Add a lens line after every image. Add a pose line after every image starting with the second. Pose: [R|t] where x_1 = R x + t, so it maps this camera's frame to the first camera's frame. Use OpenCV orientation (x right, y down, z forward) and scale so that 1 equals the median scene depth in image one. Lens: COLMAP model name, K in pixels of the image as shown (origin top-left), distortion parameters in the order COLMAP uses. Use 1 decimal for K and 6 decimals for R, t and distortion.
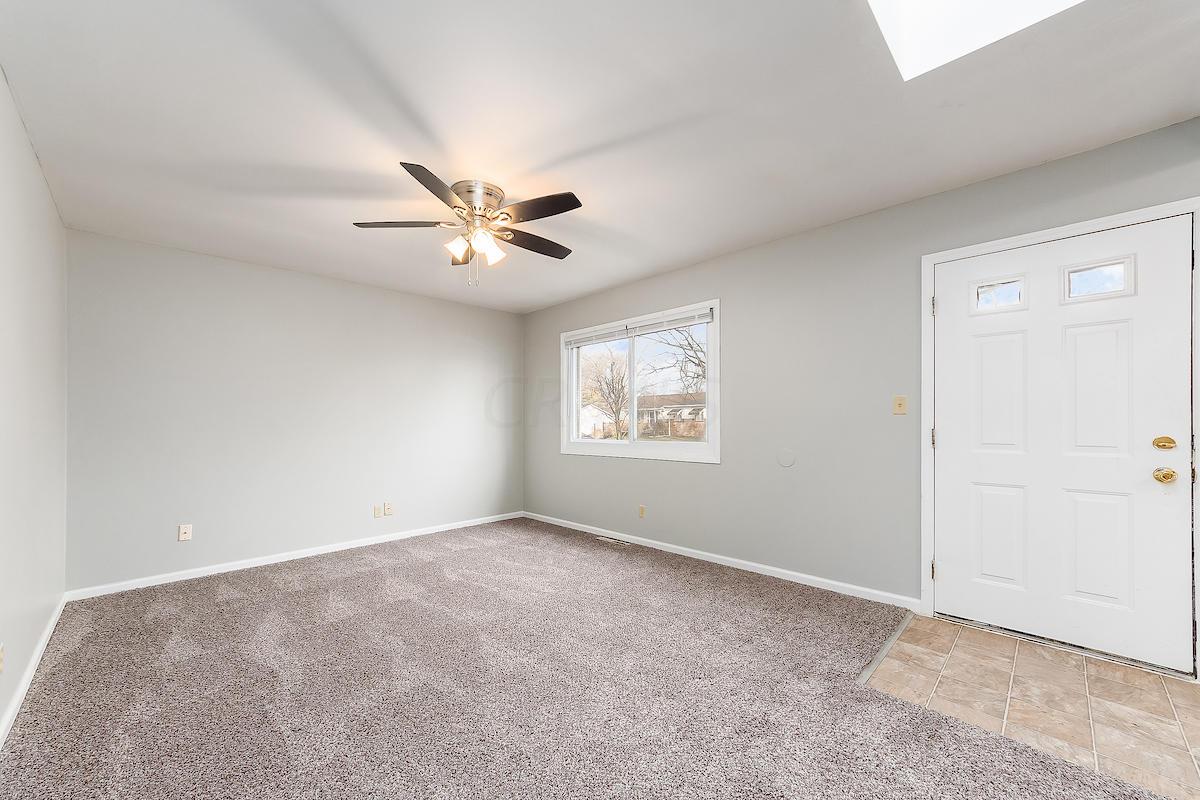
lens RADIAL K [[427.6, 0, 586.2], [0, 427.6, 421.6], [0, 0, 1]] dist [0.000173, 0.000046]
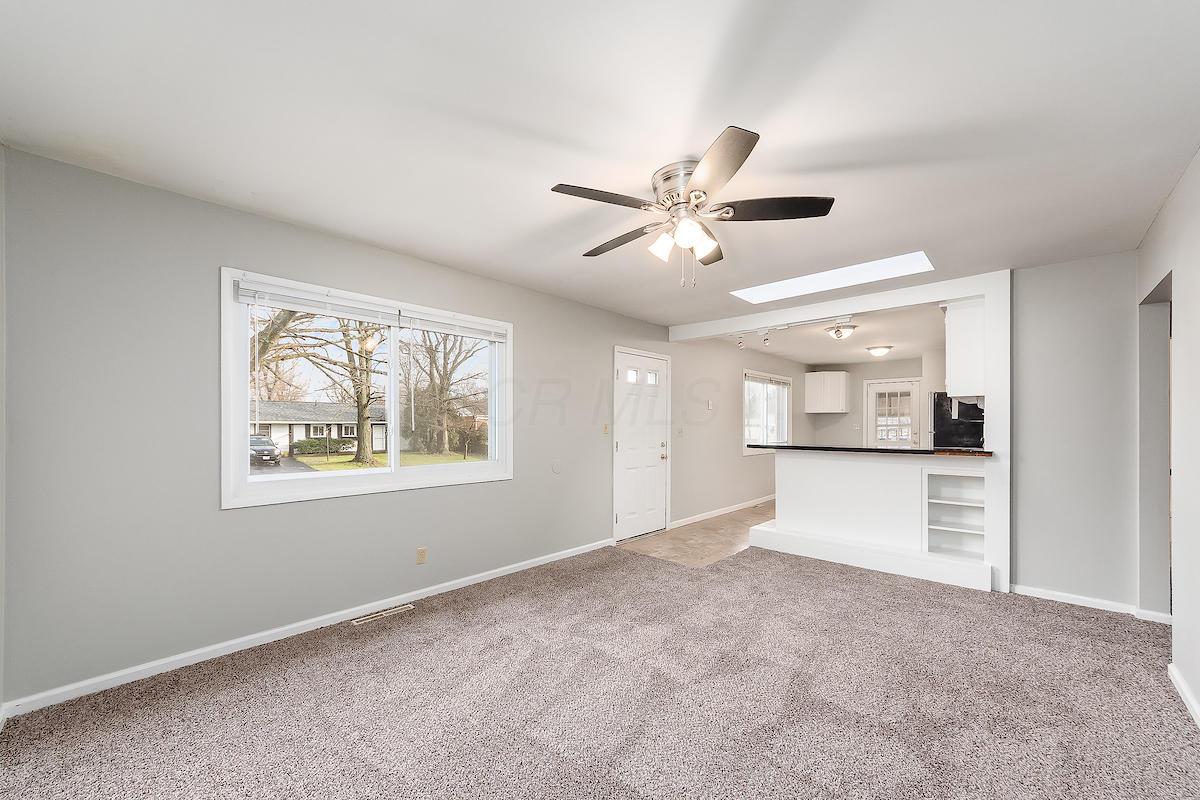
lens RADIAL K [[427.6, 0, 586.2], [0, 427.6, 421.6], [0, 0, 1]] dist [0.000173, 0.000046]
pose [[0.036694, 0.002437, 0.999324, -1.004659], [-0.016578, 0.999861, -0.001829, -0.061449], [-0.999189, -0.016500, 0.036729, 1.047497]]
